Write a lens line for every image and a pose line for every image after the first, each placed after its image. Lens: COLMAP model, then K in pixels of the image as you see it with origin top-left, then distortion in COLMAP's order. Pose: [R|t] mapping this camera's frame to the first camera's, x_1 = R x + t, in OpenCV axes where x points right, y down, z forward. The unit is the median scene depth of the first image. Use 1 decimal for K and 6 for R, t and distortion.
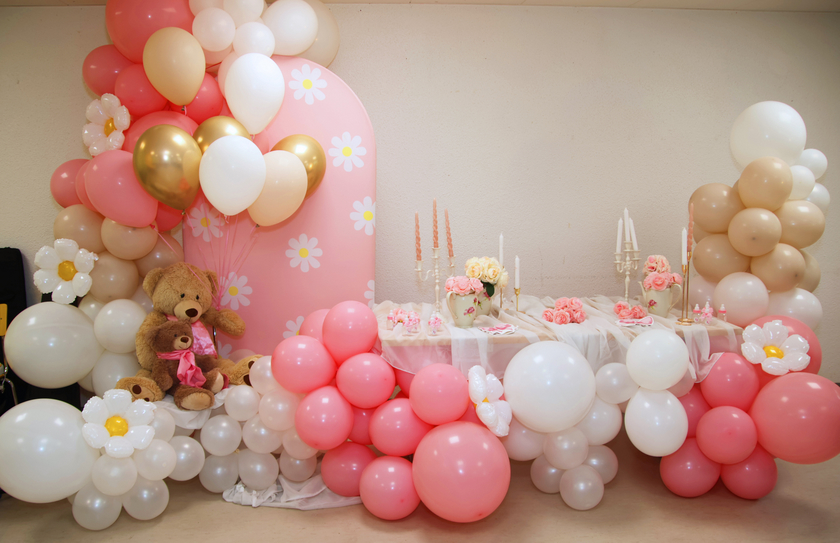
lens RADIAL K [[801.4, 0, 402.5], [0, 801.4, 301.9], [0, 0, 1]] dist [-0.105649, 0.010604]
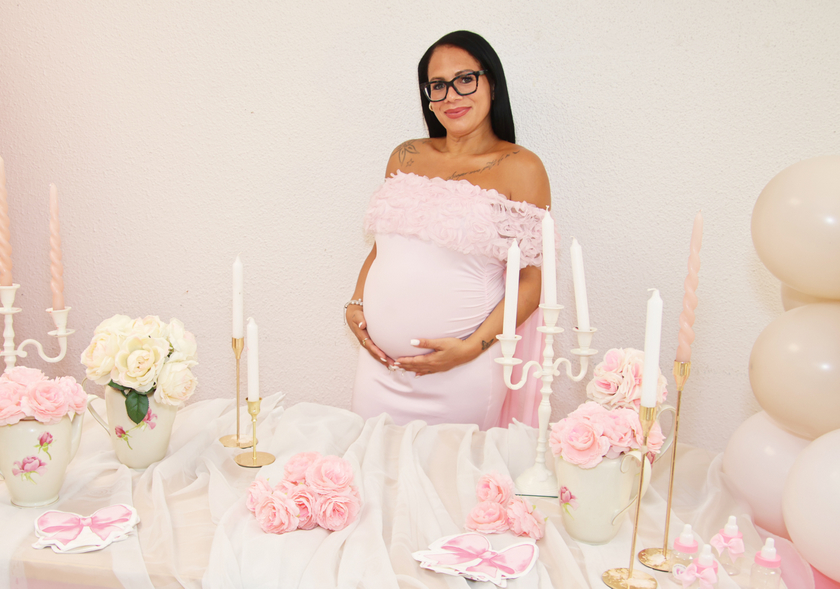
lens RADIAL K [[997.8, 0, 380.3], [0, 997.8, 334.7], [0, 0, 1]] dist [-0.010707, 0.003945]
pose [[0.973913, 0.095044, -0.206058, 0.327213], [-0.085948, 0.994906, 0.052676, -0.086600], [0.210015, -0.033592, 0.977121, 0.574238]]
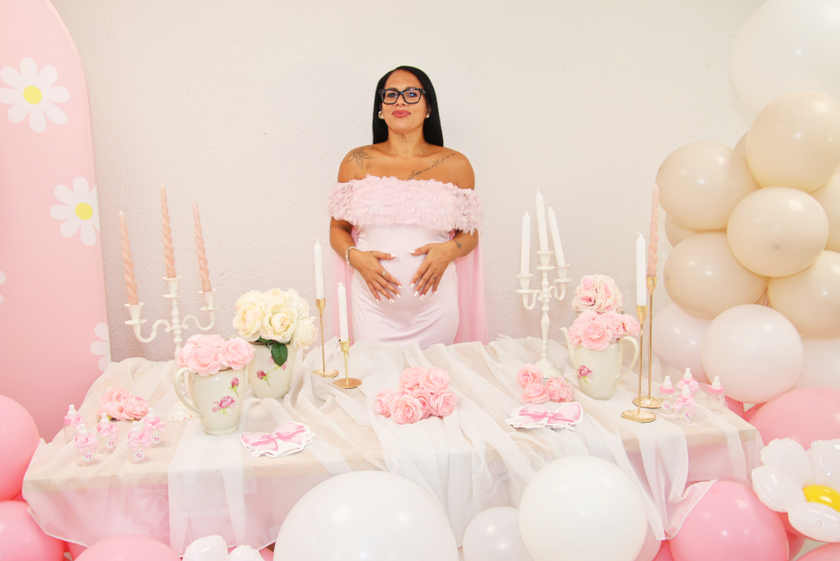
lens RADIAL K [[841.7, 0, 420.6], [0, 841.7, 282.6], [0, 0, 1]] dist [-0.023201, 0.017767]
pose [[0.999021, -0.017627, 0.040573, 0.186722], [0.016350, 0.999367, 0.031595, -0.080568], [-0.041104, -0.030900, 0.998677, 0.448654]]
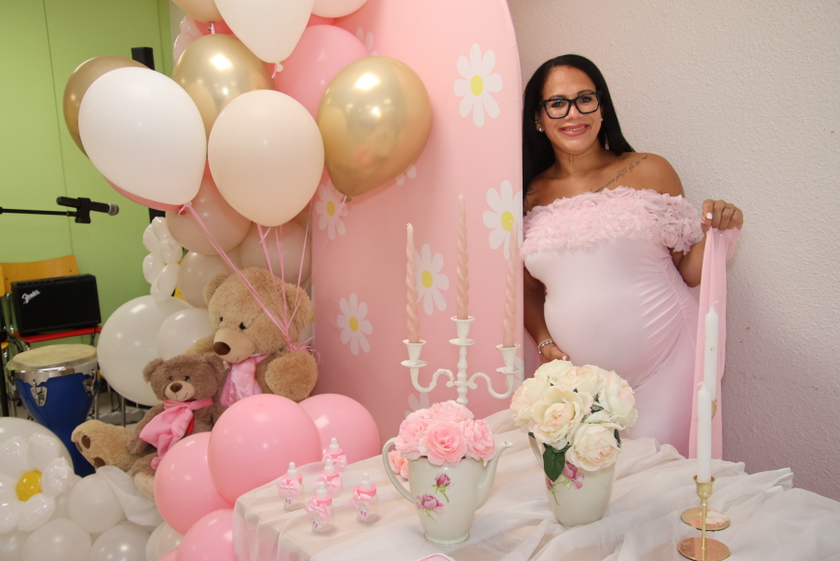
lens RADIAL K [[842.5, 0, 420.0], [0, 842.5, 280.5], [0, 0, 1]] dist [-0.044943, 0.227896]
pose [[0.543117, 0.144415, -0.827145, 0.383904], [-0.125029, 0.988025, 0.090408, -0.124131], [0.830296, 0.054315, 0.554669, 0.761403]]
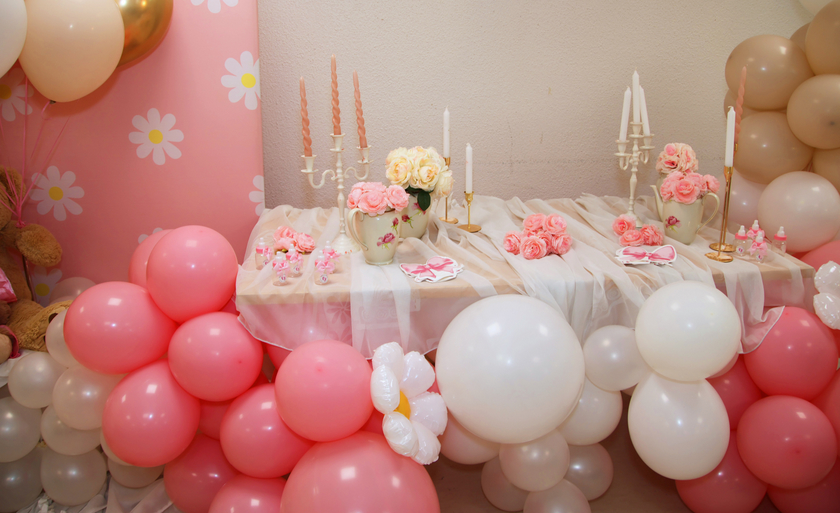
lens RADIAL K [[719.6, 0, 421.5], [0, 719.6, 237.2], [0, 0, 1]] dist [-0.133746, 0.109852]
pose [[0.999514, -0.000895, 0.031146, 0.092036], [-0.003251, 0.991137, 0.132803, -0.063848], [-0.030989, -0.132840, 0.990653, 0.436635]]
